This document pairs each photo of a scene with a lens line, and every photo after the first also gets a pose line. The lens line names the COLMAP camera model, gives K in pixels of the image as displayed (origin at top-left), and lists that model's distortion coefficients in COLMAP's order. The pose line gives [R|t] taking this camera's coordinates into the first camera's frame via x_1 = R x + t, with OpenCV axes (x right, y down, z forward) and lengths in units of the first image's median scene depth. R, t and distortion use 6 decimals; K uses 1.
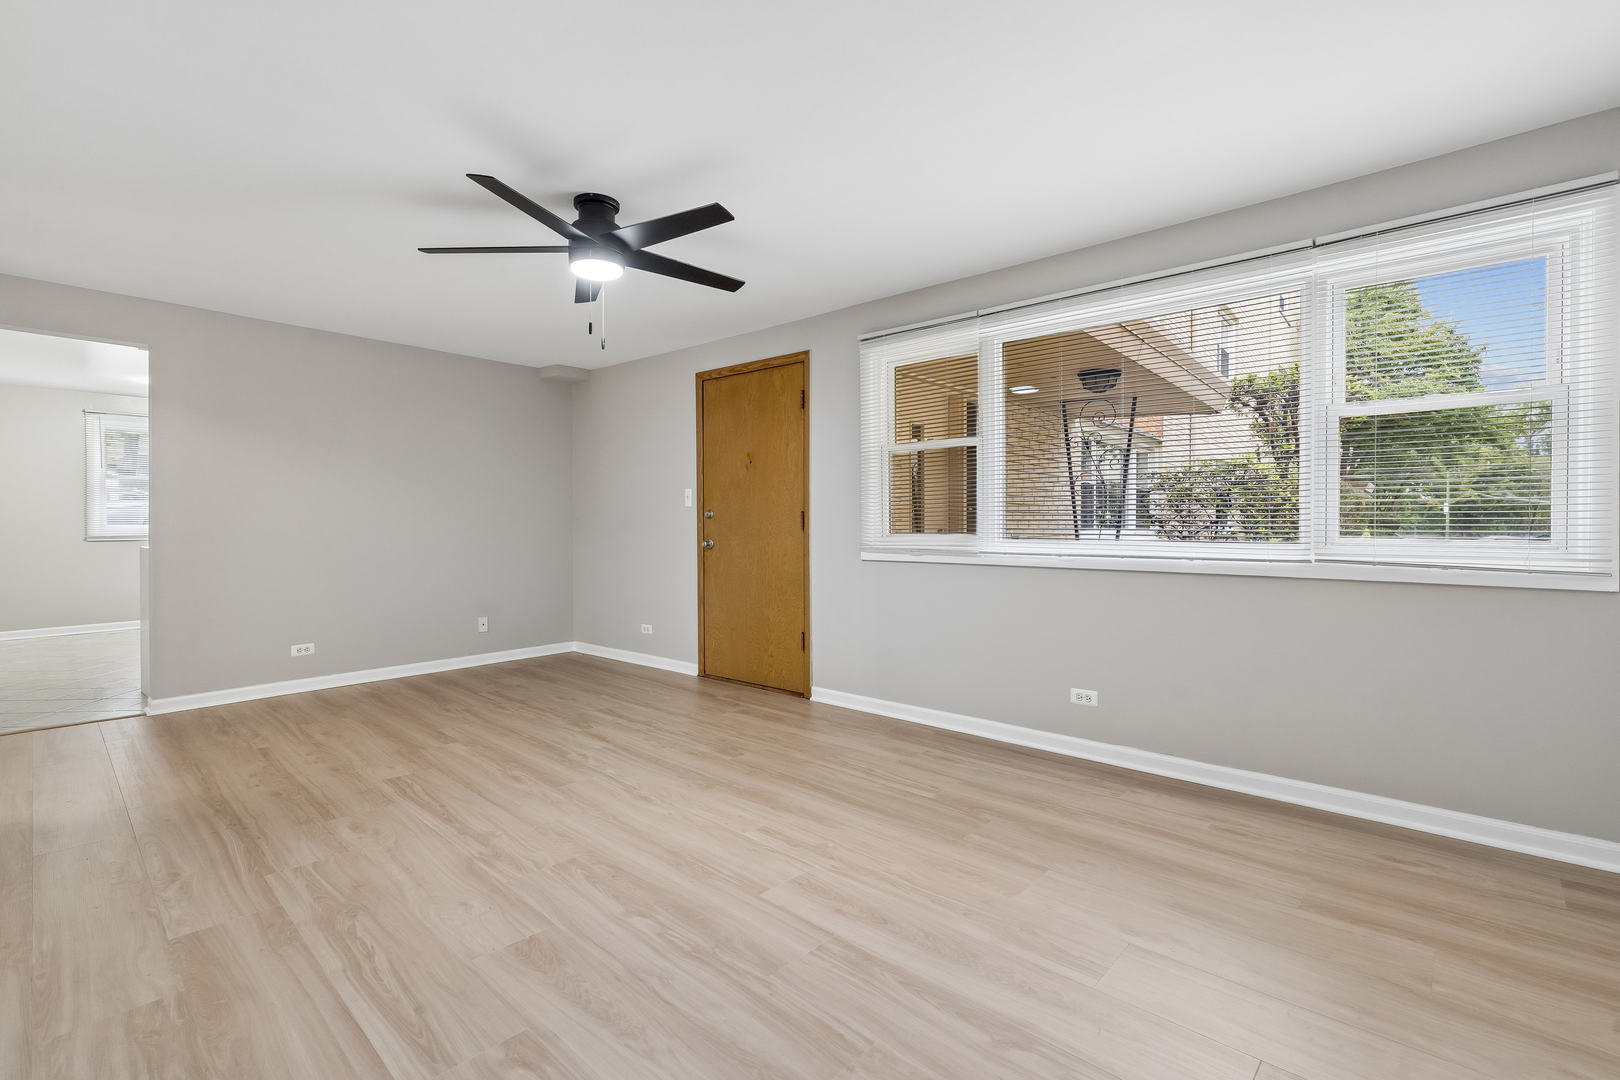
lens RADIAL K [[720.6, 0, 799.4], [0, 720.6, 533.3], [0, 0, 1]] dist [-0.012073, 0.000884]
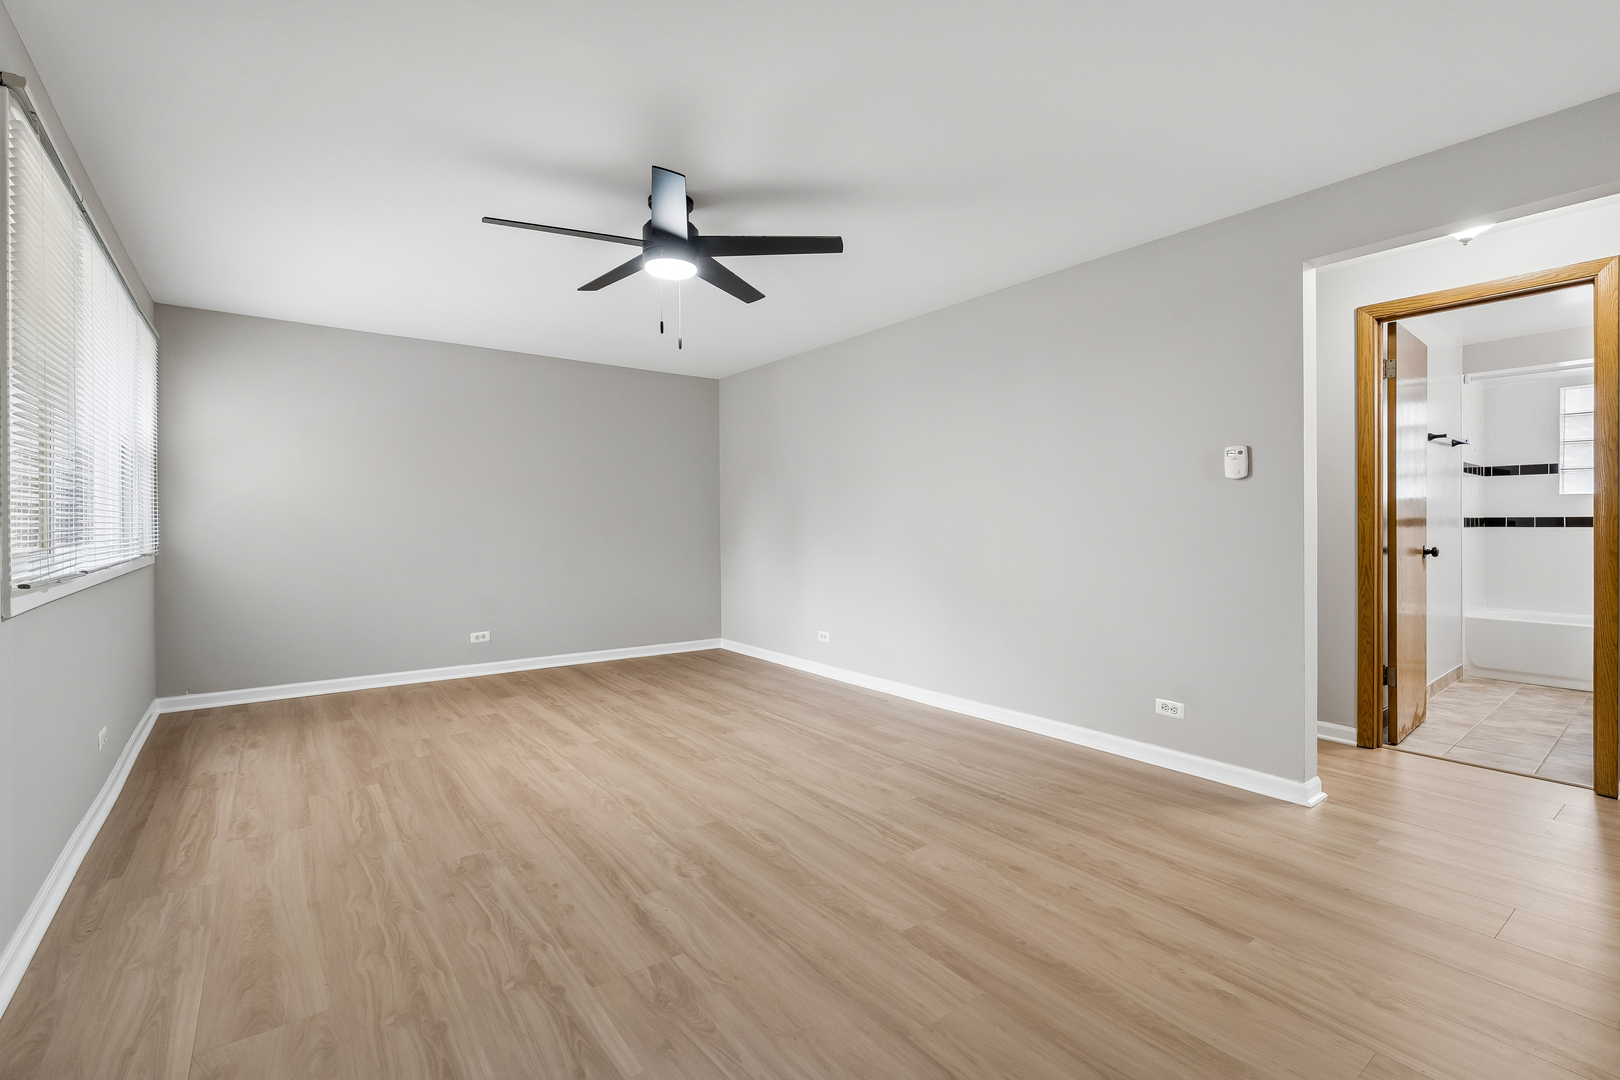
lens RADIAL K [[735.3, 0, 810.8], [0, 735.3, 530.6], [0, 0, 1]] dist [-0.013751, 0.006820]
pose [[-0.984339, 0.000778, 0.176284, -0.623988], [0.005236, 0.999678, 0.024824, -0.029467], [-0.176208, 0.025358, -0.984026, 1.901218]]
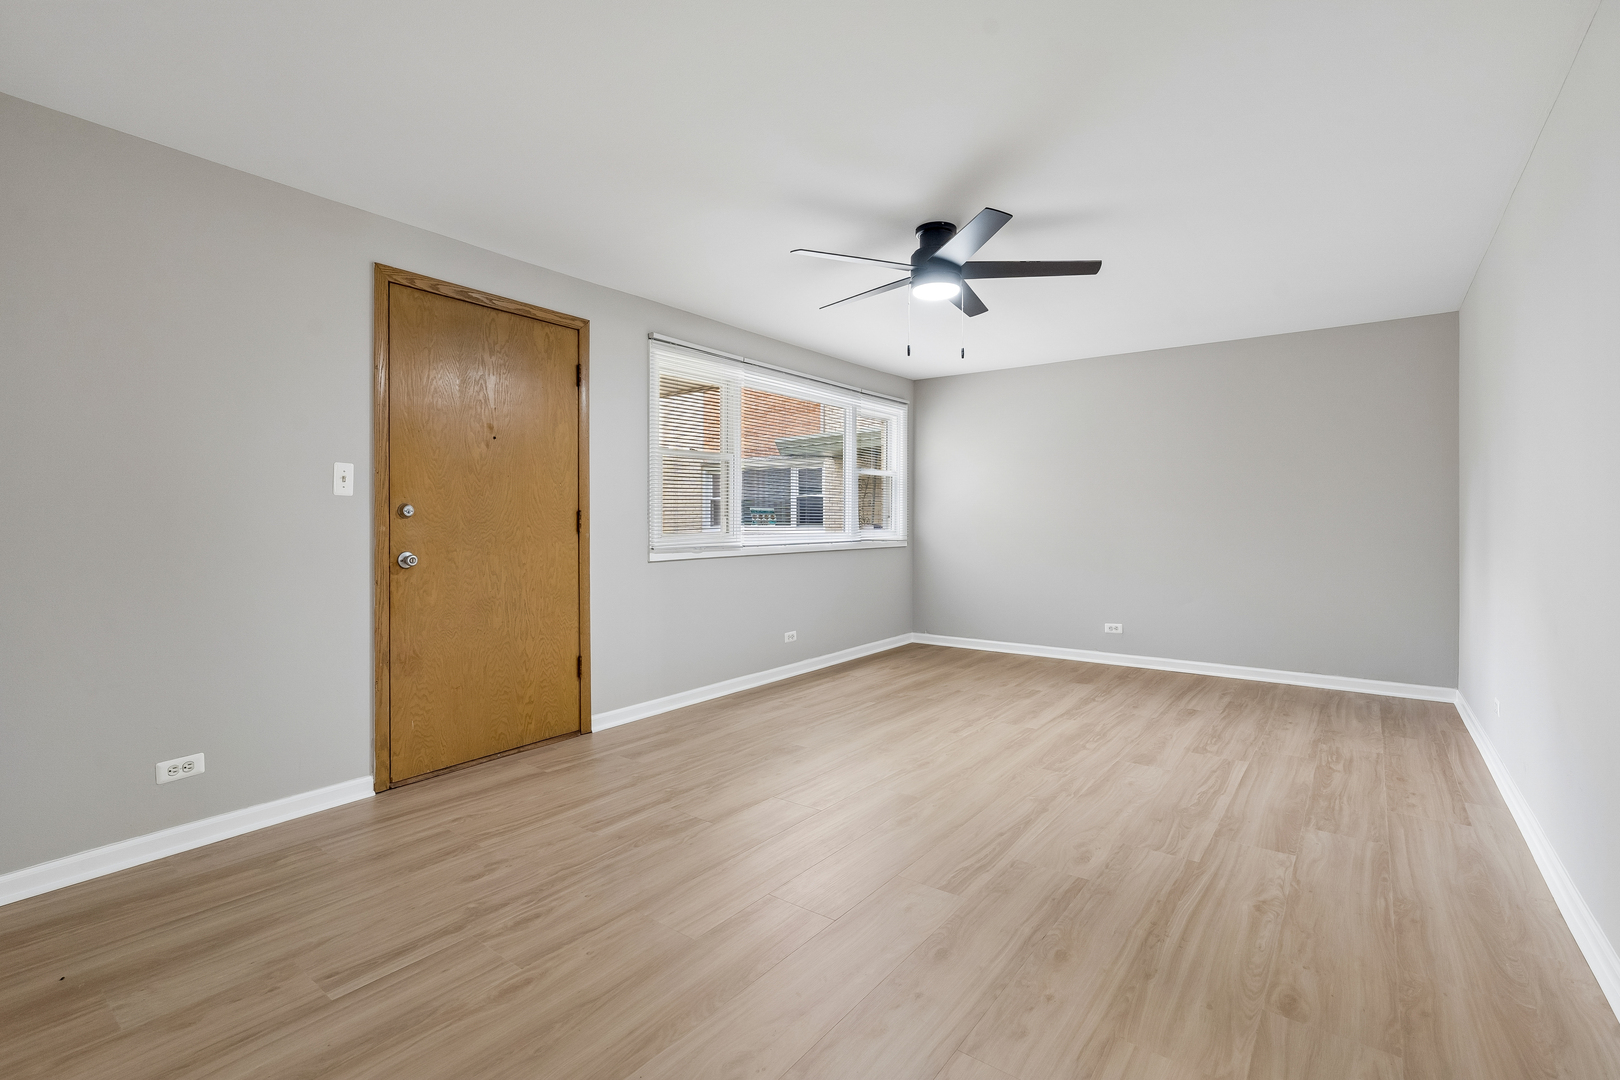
lens RADIAL K [[735.3, 0, 810.8], [0, 735.3, 530.6], [0, 0, 1]] dist [-0.013751, 0.006820]
pose [[-0.098998, -0.014496, 0.994982, -1.329253], [0.015354, 0.999753, 0.016093, -0.026017], [-0.994969, 0.016870, -0.098751, 1.259842]]
